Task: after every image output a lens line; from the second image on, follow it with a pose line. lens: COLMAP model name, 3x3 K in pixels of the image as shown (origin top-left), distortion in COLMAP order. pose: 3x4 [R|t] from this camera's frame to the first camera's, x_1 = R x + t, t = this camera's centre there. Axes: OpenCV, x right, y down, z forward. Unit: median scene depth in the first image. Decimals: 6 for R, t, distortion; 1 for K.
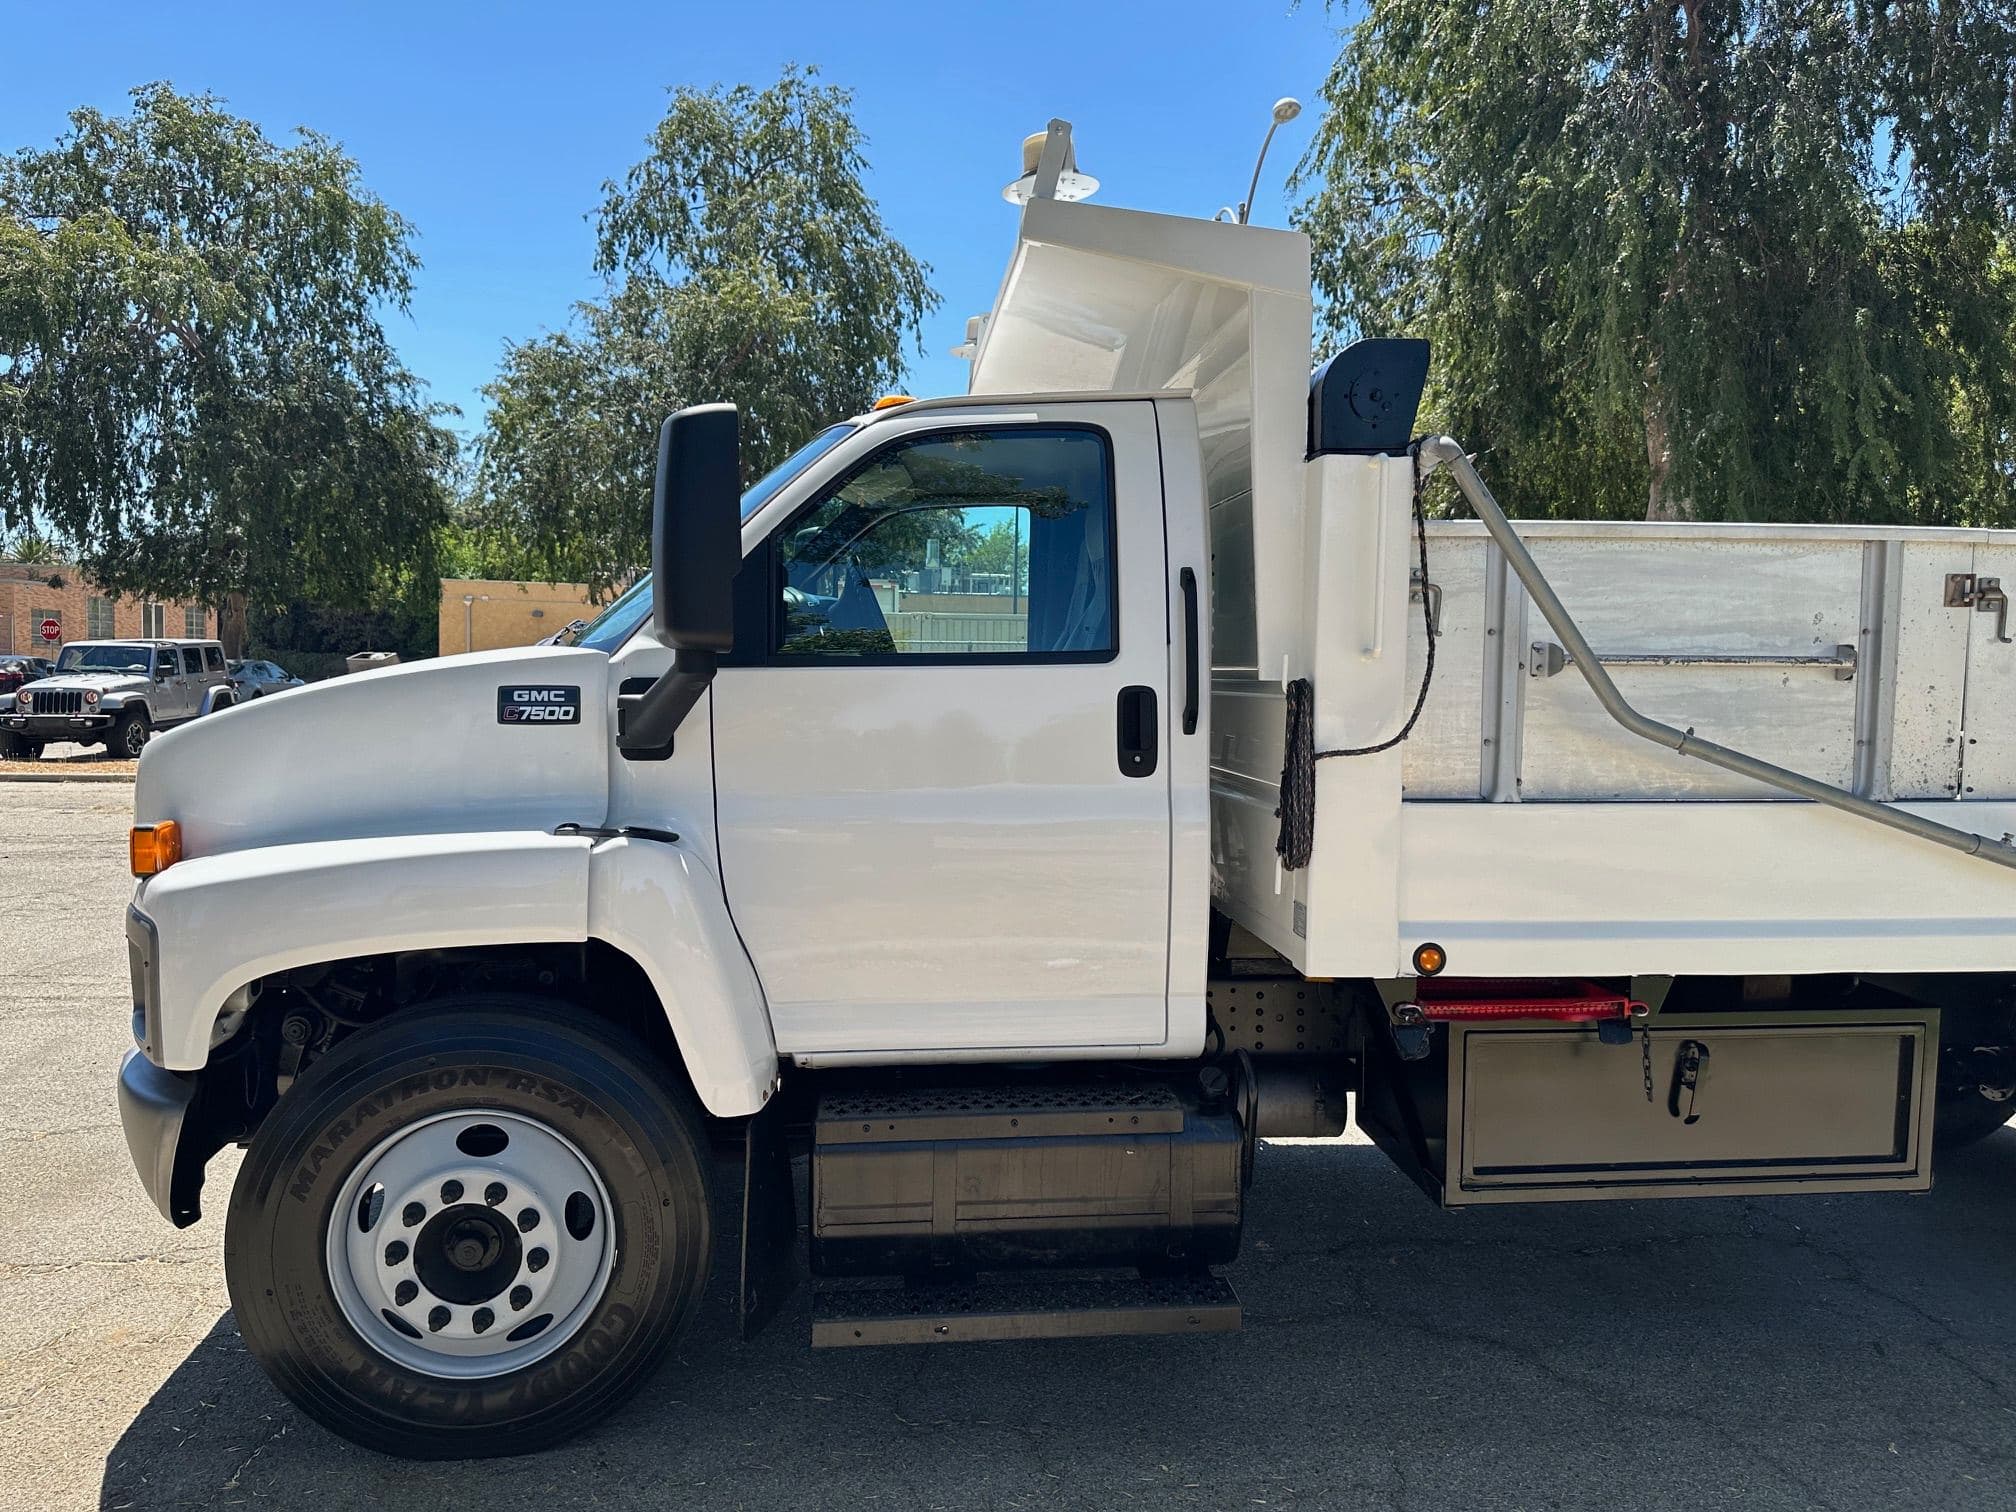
lens RADIAL K [[1429.9, 0, 1001.9], [0, 1429.9, 775.0], [0, 0, 1]] dist [0.049567, -0.063814]
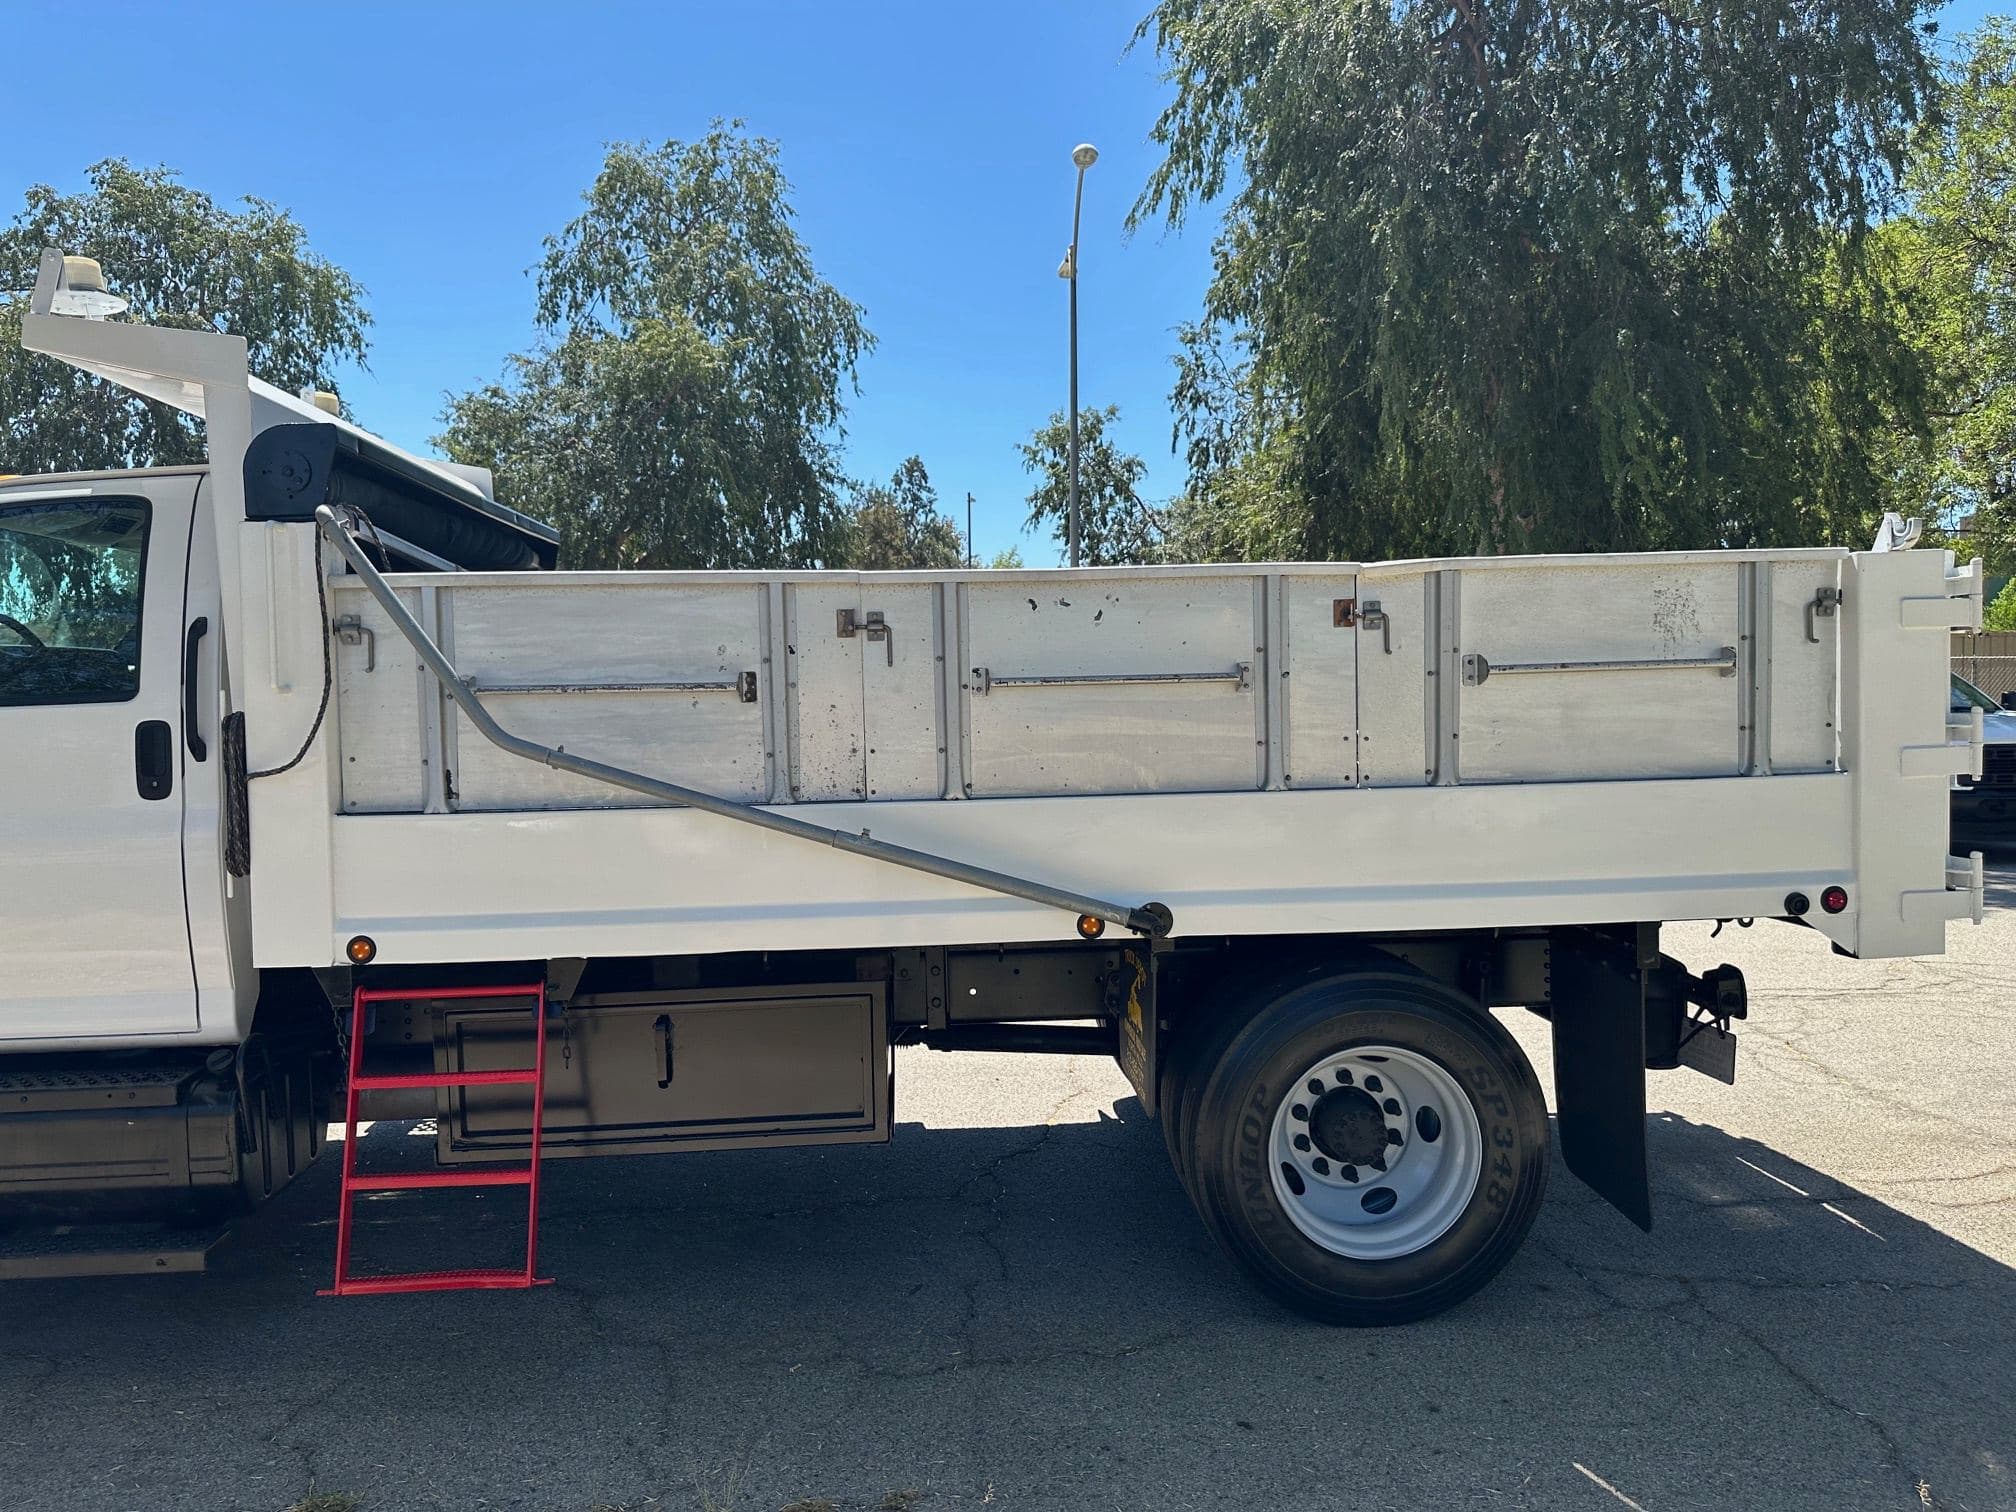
lens RADIAL K [[1429.9, 0, 1004.5], [0, 1429.9, 777.7], [0, 0, 1]] dist [0.049567, -0.063814]
pose [[0.999322, -0.025407, -0.026665, 0.726337], [0.024903, 0.999508, -0.019067, 0.020239], [0.027136, 0.018390, 0.999463, -0.133018]]
